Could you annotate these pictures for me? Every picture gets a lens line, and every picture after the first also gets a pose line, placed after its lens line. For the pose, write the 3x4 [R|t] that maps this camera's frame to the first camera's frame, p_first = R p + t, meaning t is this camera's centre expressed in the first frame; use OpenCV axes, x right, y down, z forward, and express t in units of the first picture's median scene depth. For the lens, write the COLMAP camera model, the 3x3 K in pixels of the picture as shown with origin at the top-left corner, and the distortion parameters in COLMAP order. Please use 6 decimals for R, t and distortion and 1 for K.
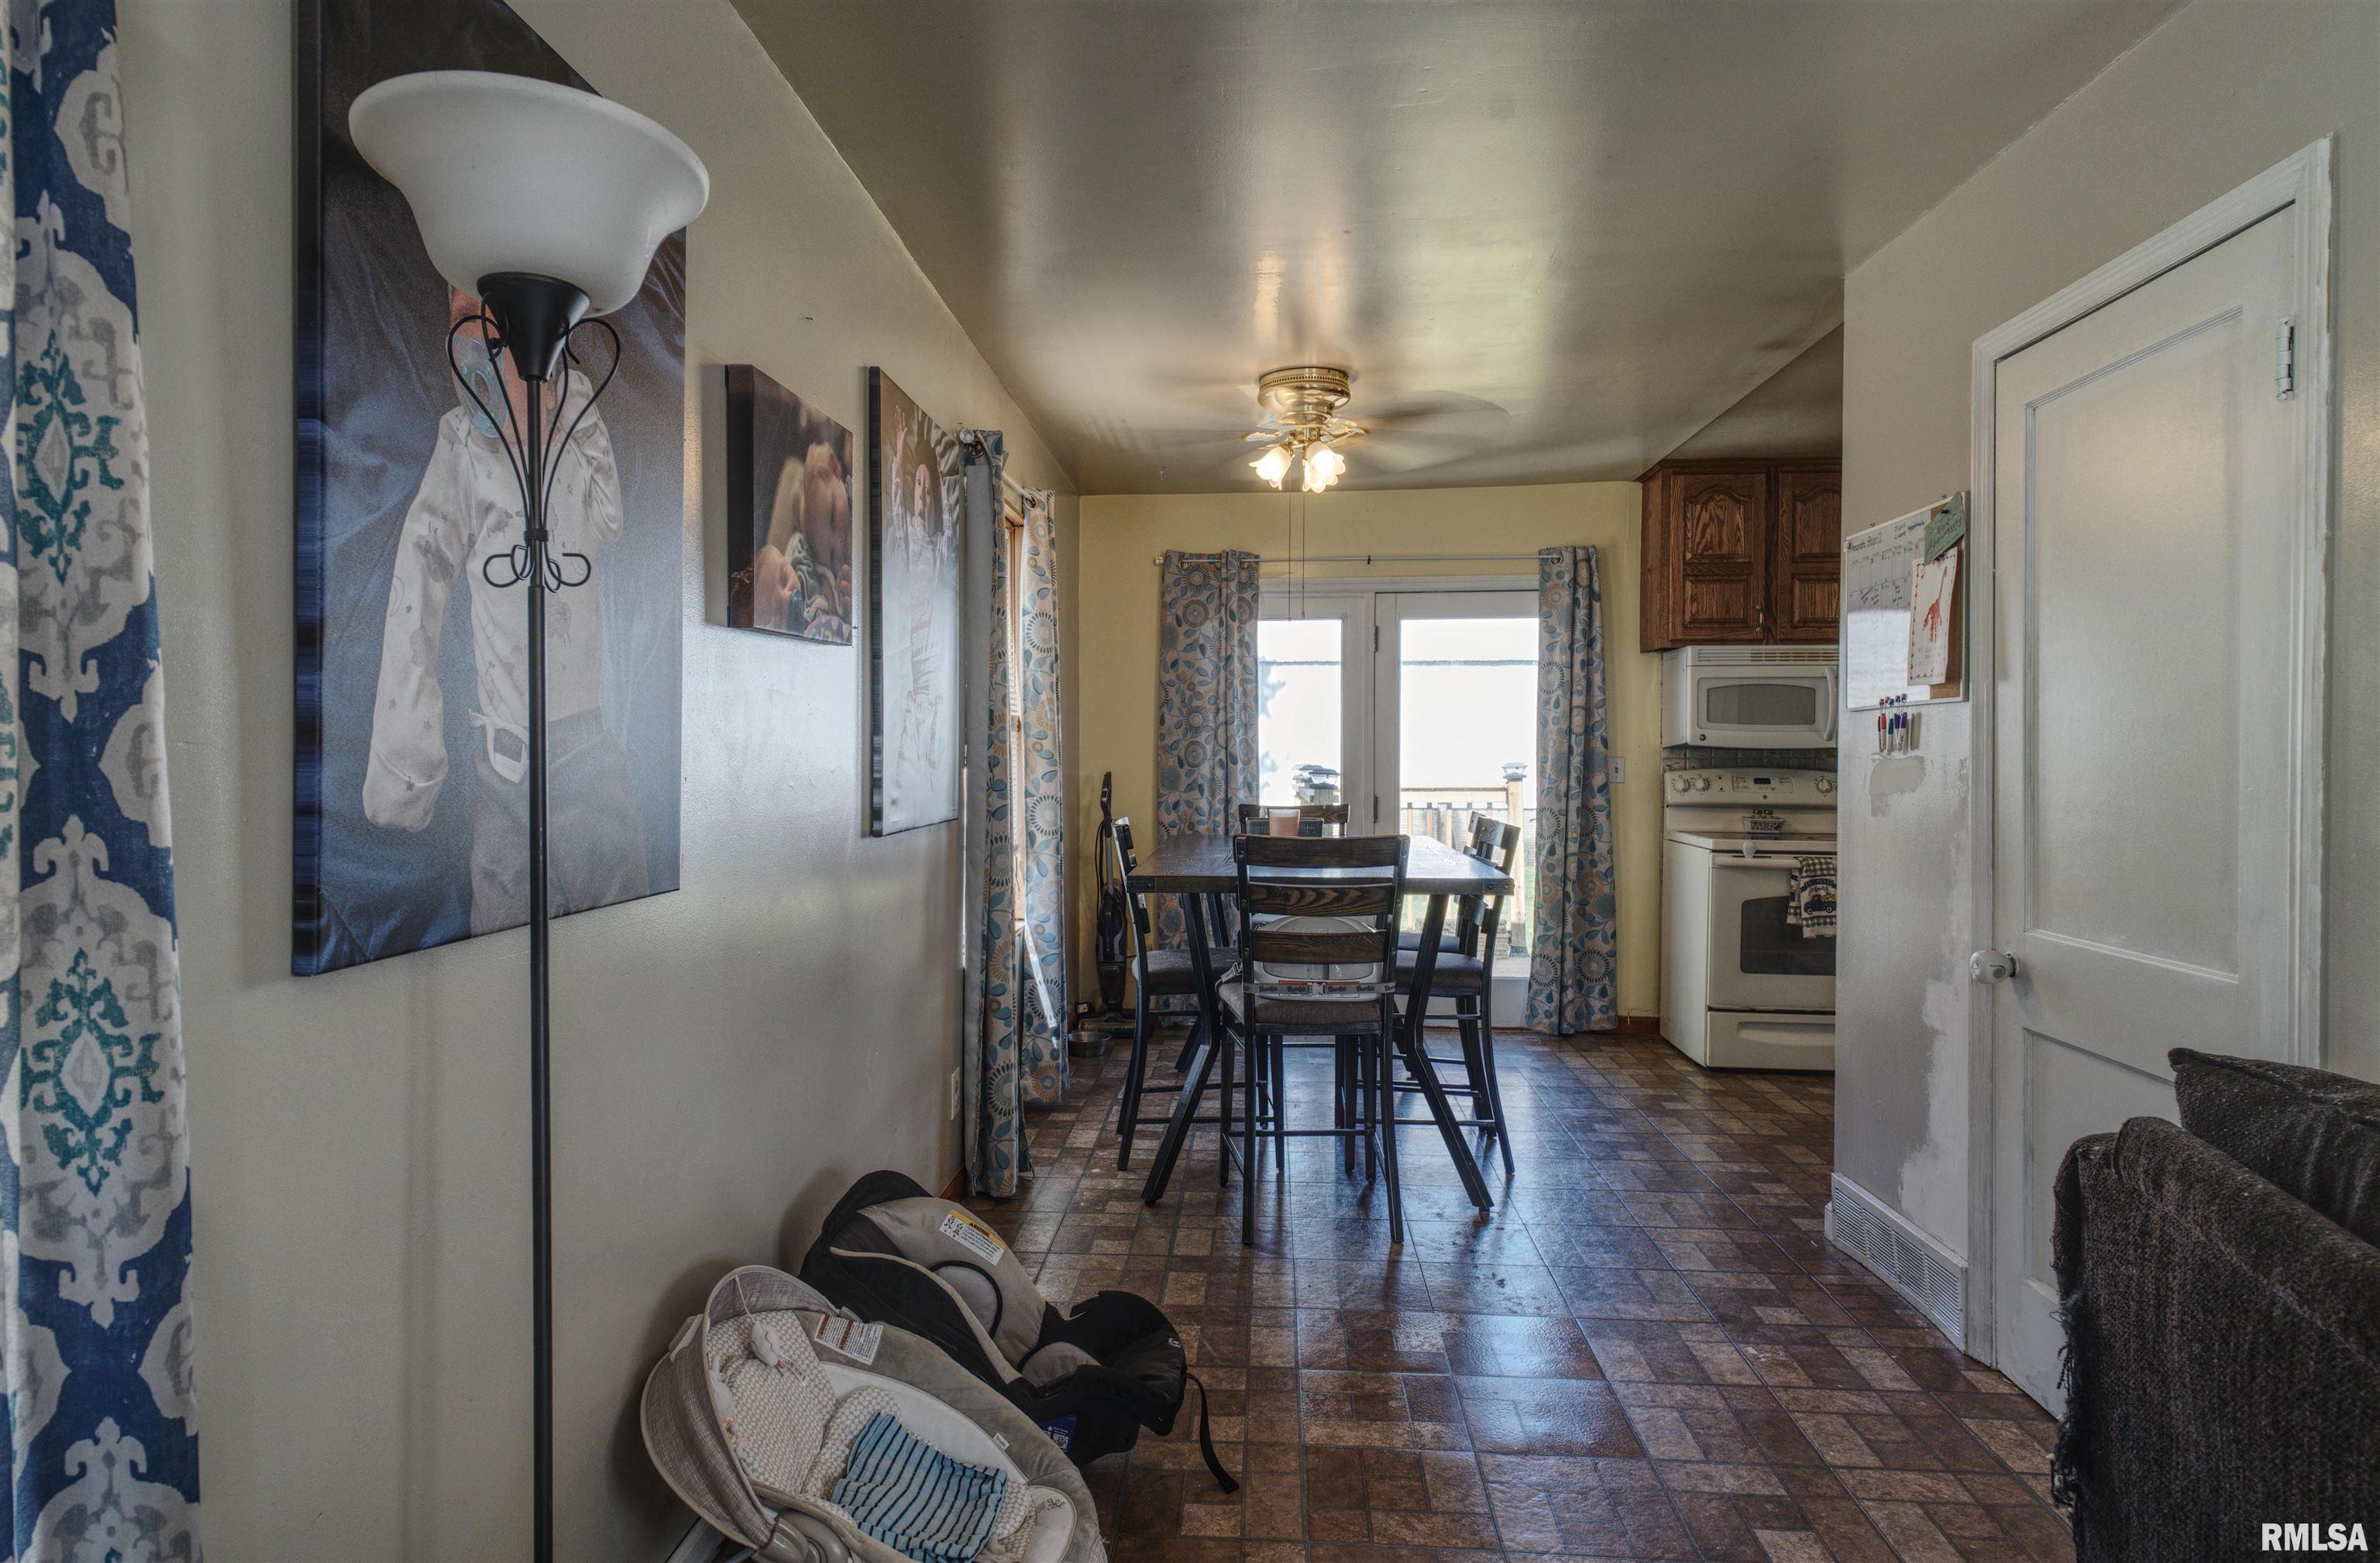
lens RADIAL K [[1341.3, 0, 1181.8], [0, 1341.3, 781.3], [0, 0, 1]] dist [-0.008892, 0.003897]
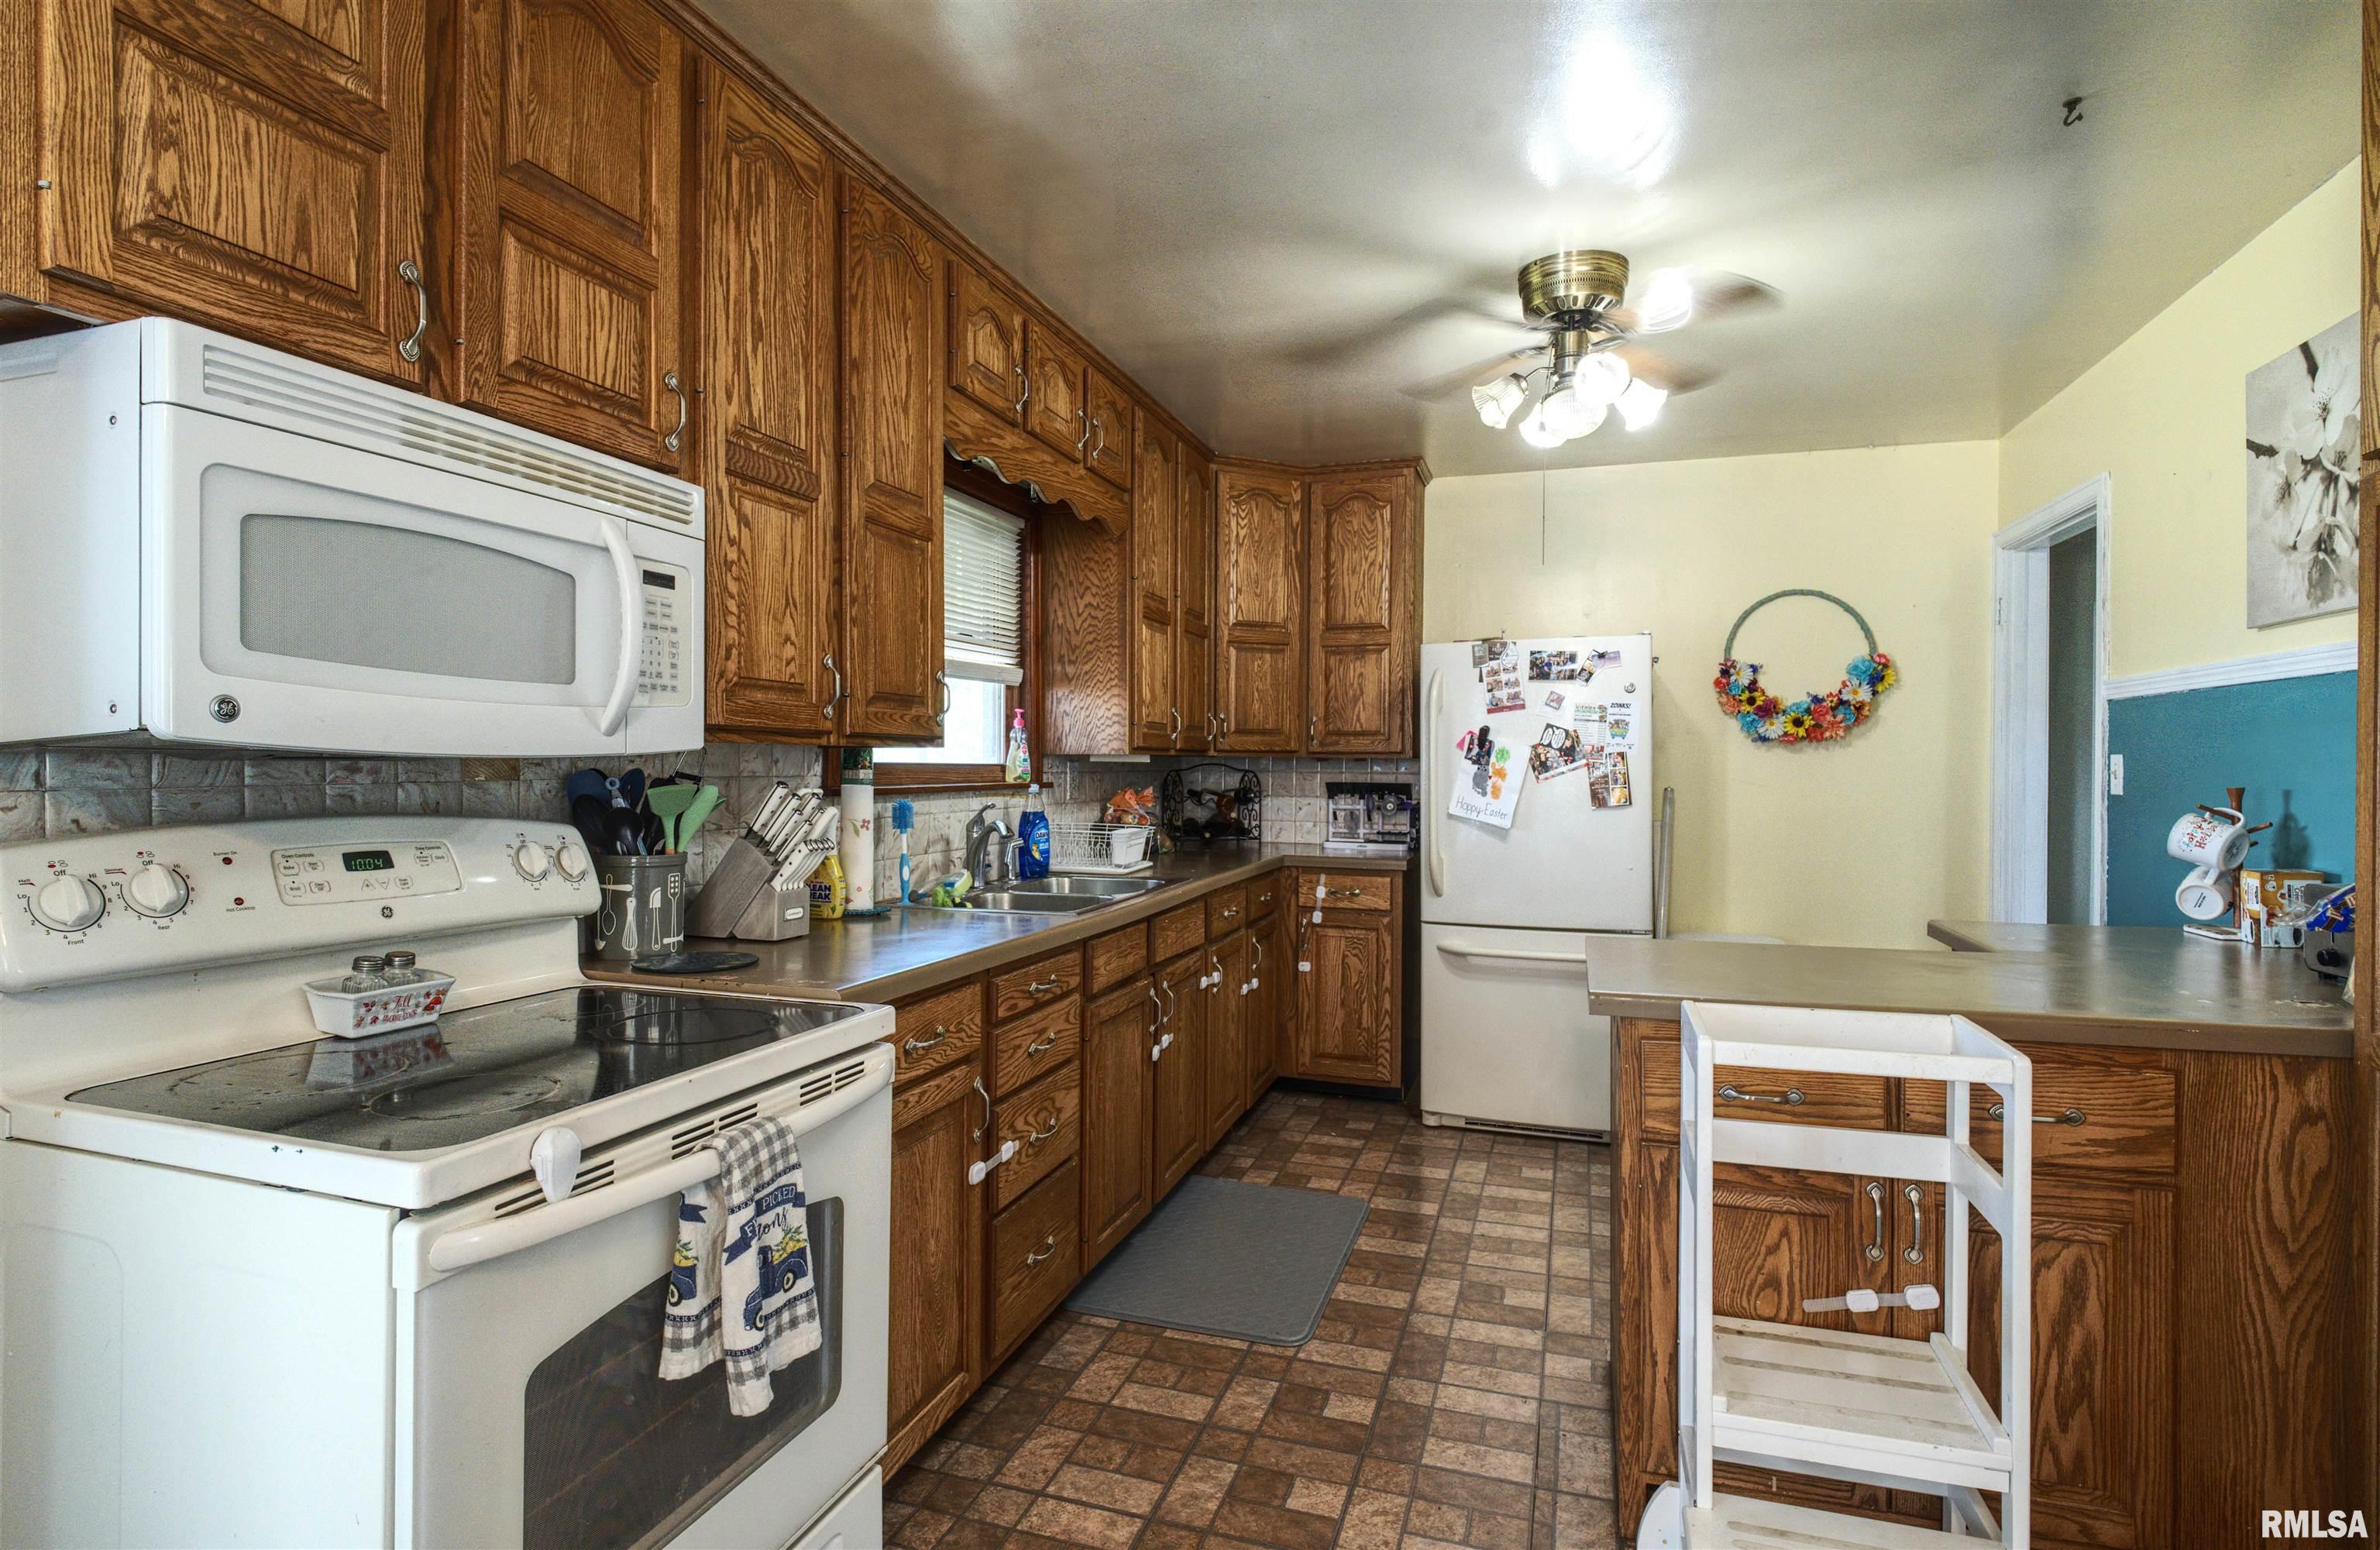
lens RADIAL K [[1202.1, 0, 1174.3], [0, 1202.1, 773.5], [0, 0, 1]] dist [-0.005015, -0.000868]
pose [[0.248176, -0.006979, 0.968690, 0.218195], [0.007996, 0.999955, 0.005155, -0.020655], [-0.968682, 0.006467, 0.248221, 0.772357]]
